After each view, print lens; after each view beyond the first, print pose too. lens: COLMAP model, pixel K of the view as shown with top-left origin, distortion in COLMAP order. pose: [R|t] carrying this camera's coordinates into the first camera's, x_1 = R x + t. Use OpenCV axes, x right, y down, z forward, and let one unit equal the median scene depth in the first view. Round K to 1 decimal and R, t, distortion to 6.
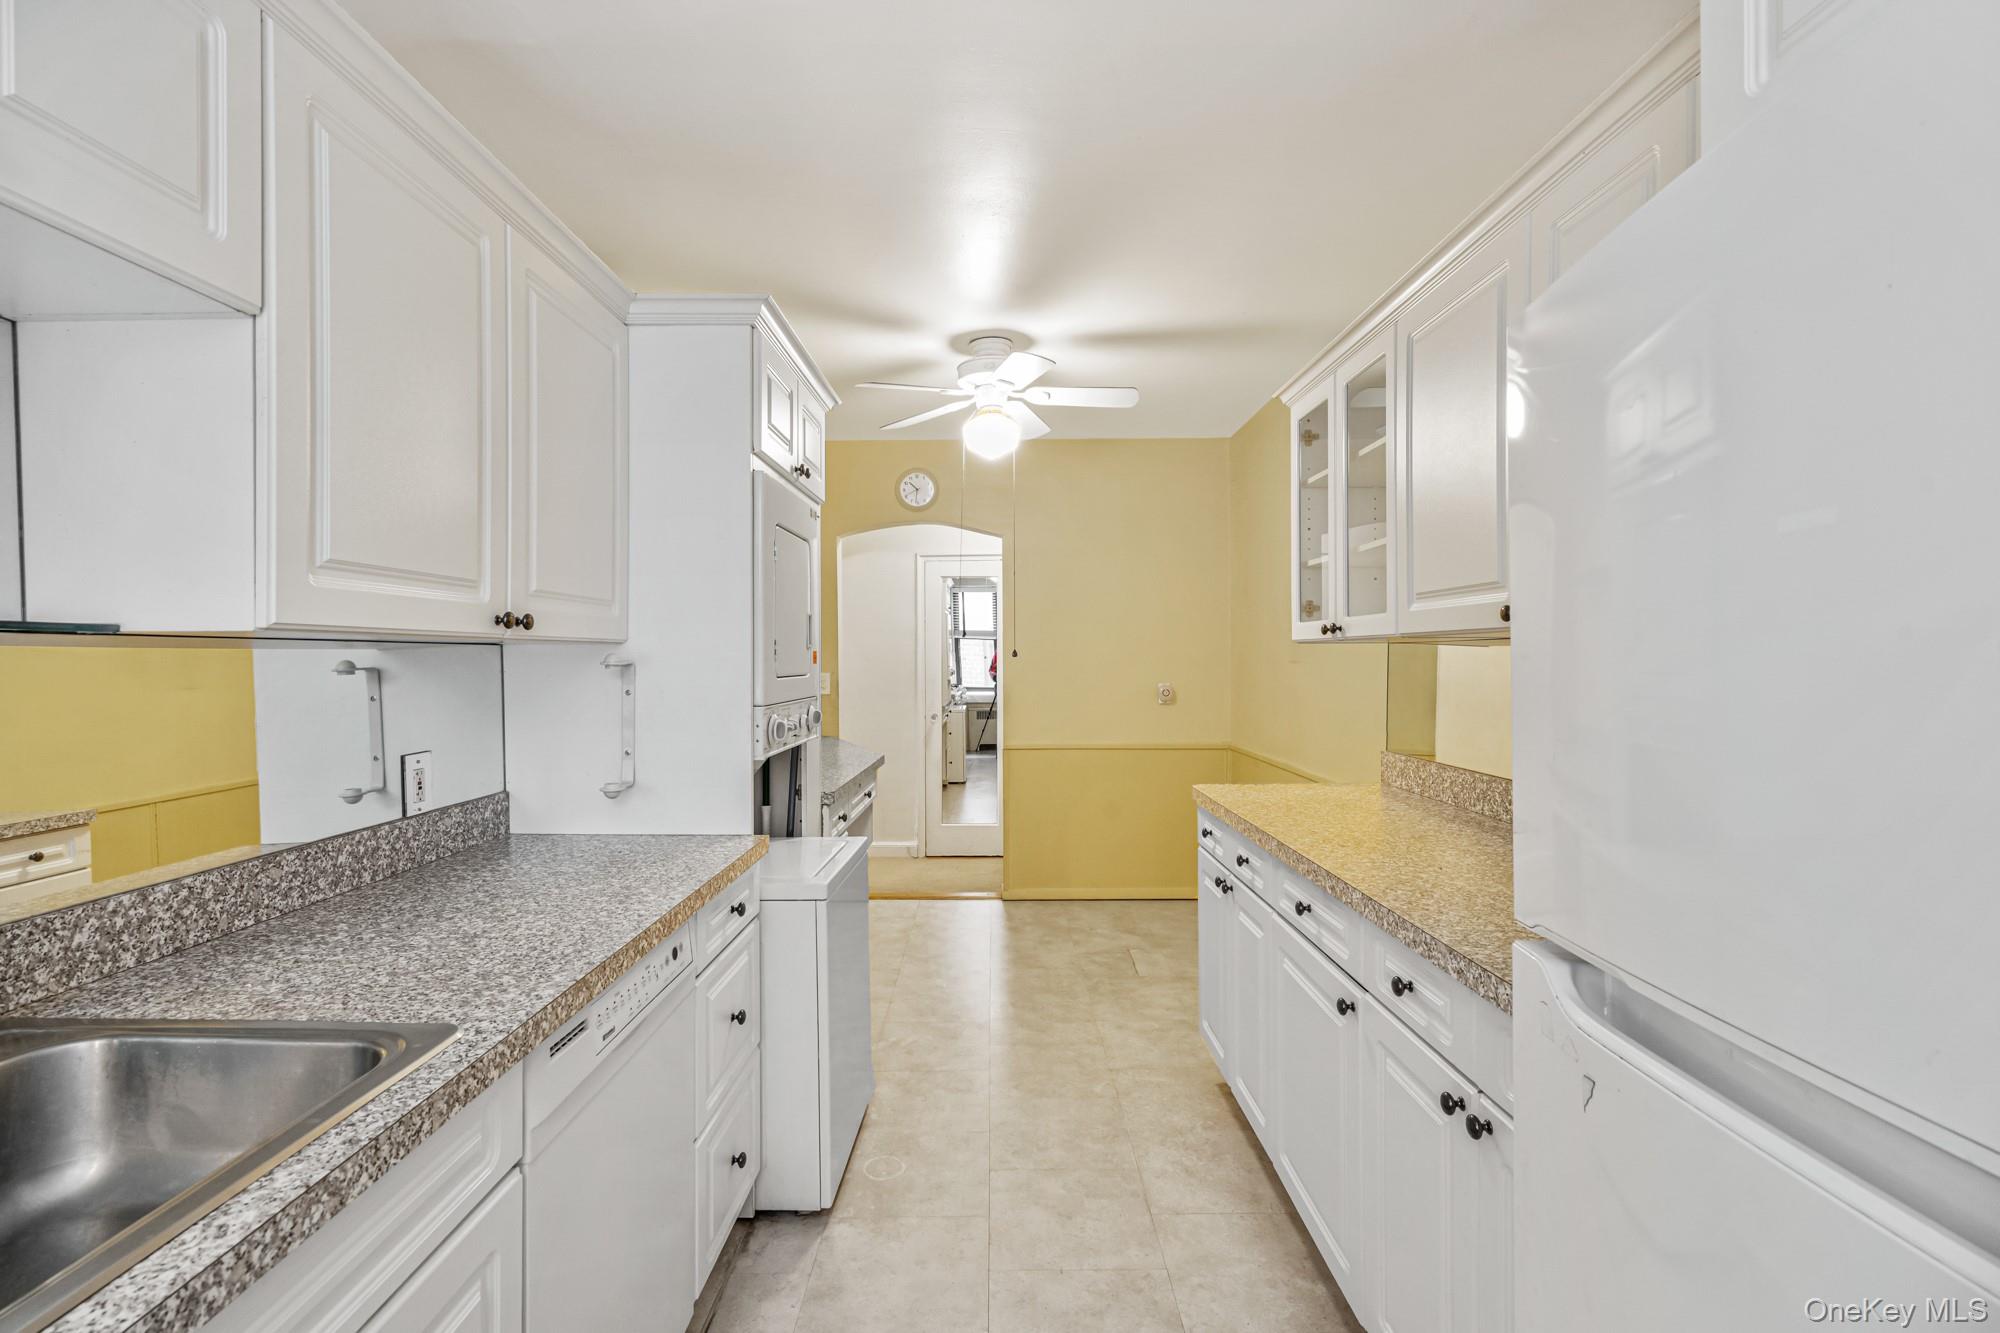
lens RADIAL K [[905.9, 0, 1000.0], [0, 905.9, 666.5], [0, 0, 1]] dist [-0.000209, 0.000469]
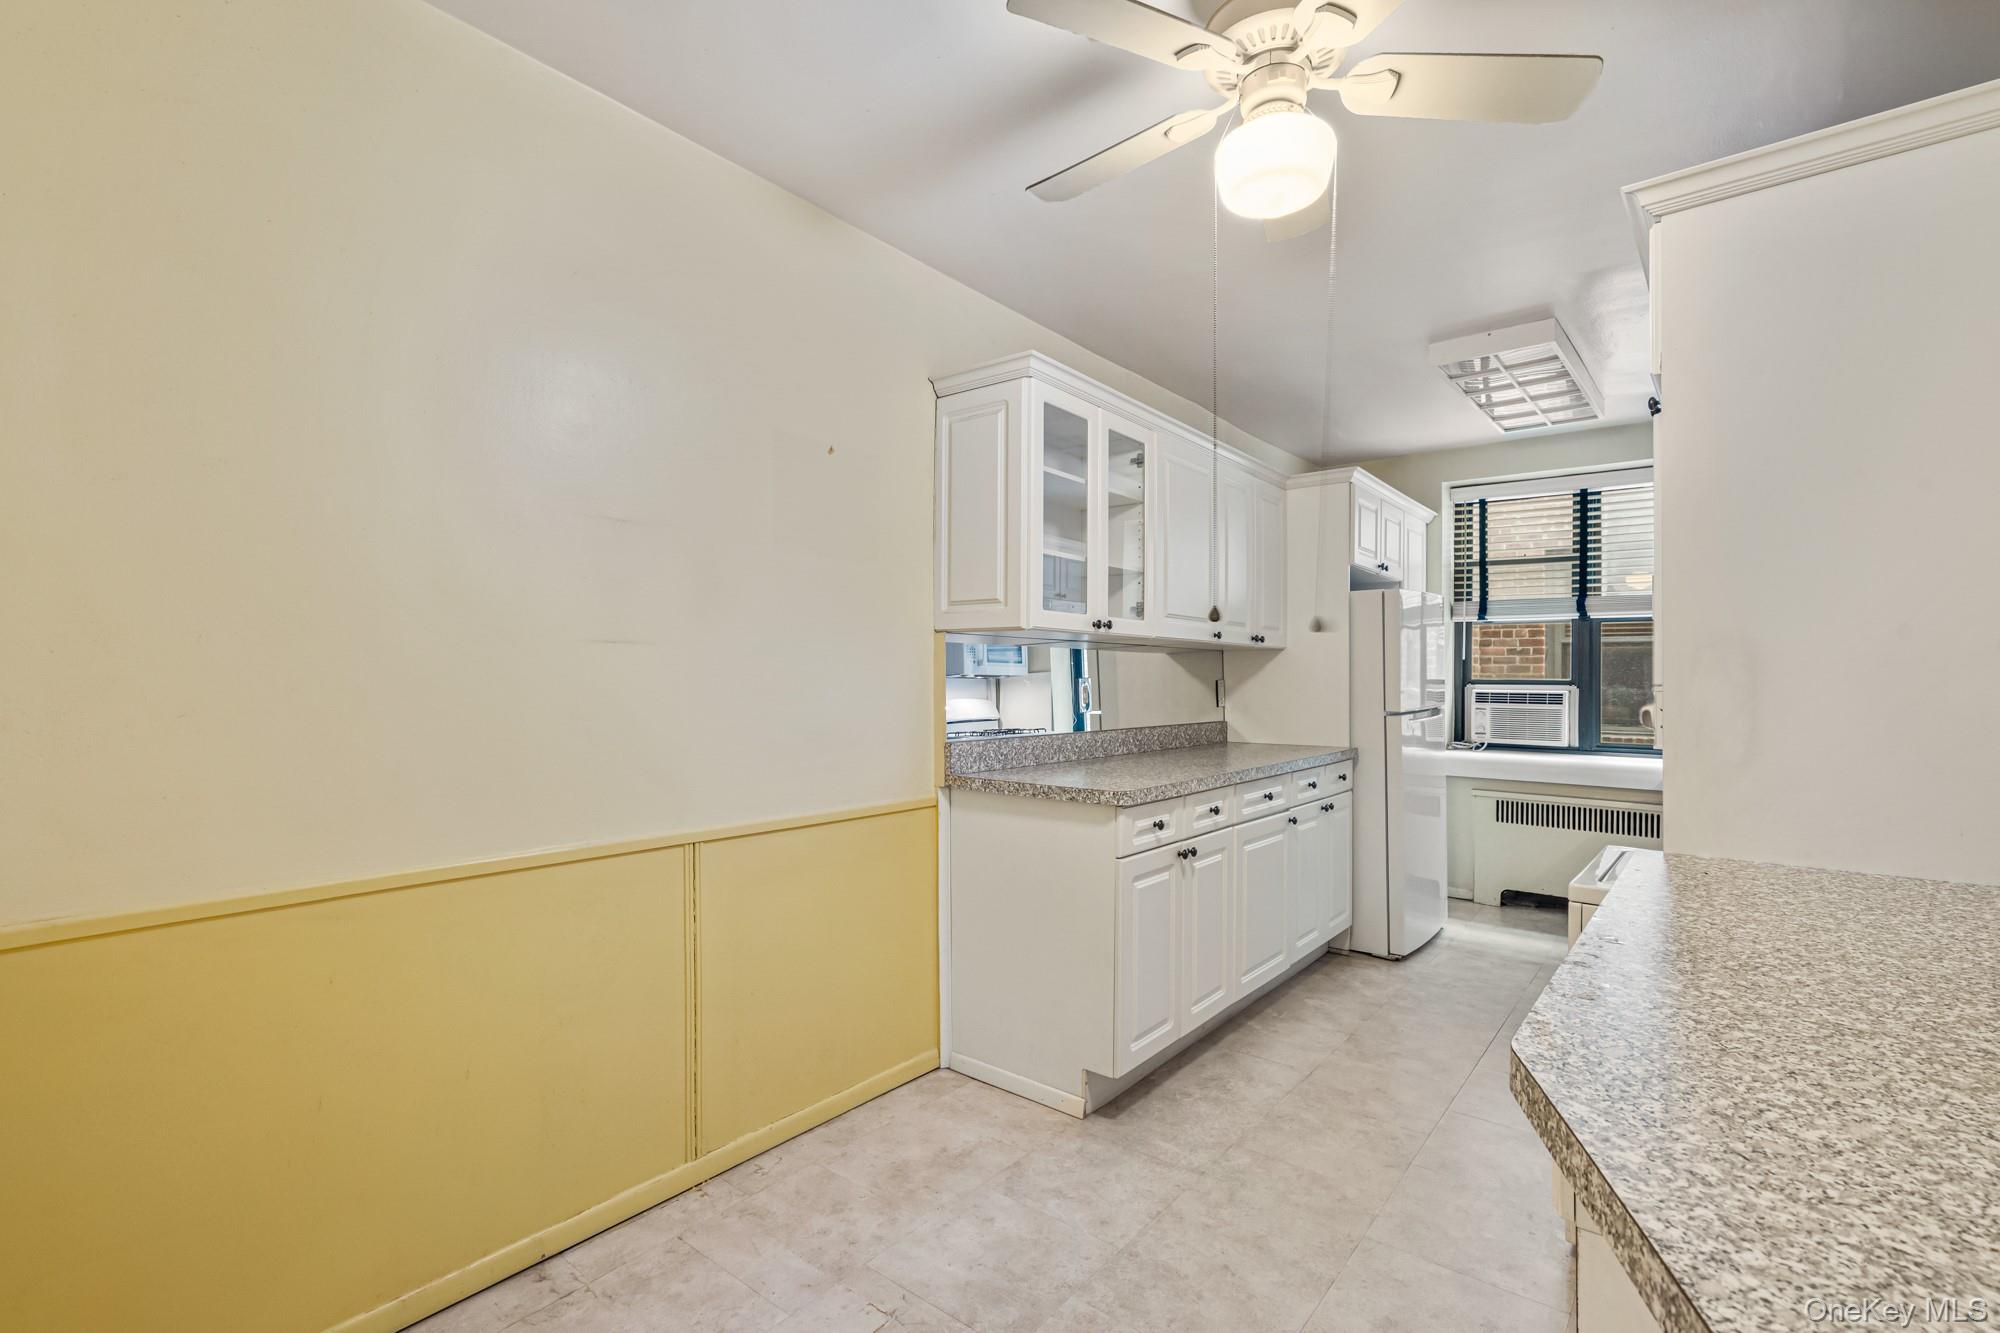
lens RADIAL K [[905.9, 0, 1000.0], [0, 905.9, 666.5], [0, 0, 1]] dist [-0.000209, 0.000469]
pose [[-0.776624, 0.005202, 0.629943, -0.234089], [-0.000871, 0.999956, -0.009331, 0.024677], [-0.629964, -0.007796, -0.776585, 1.737629]]
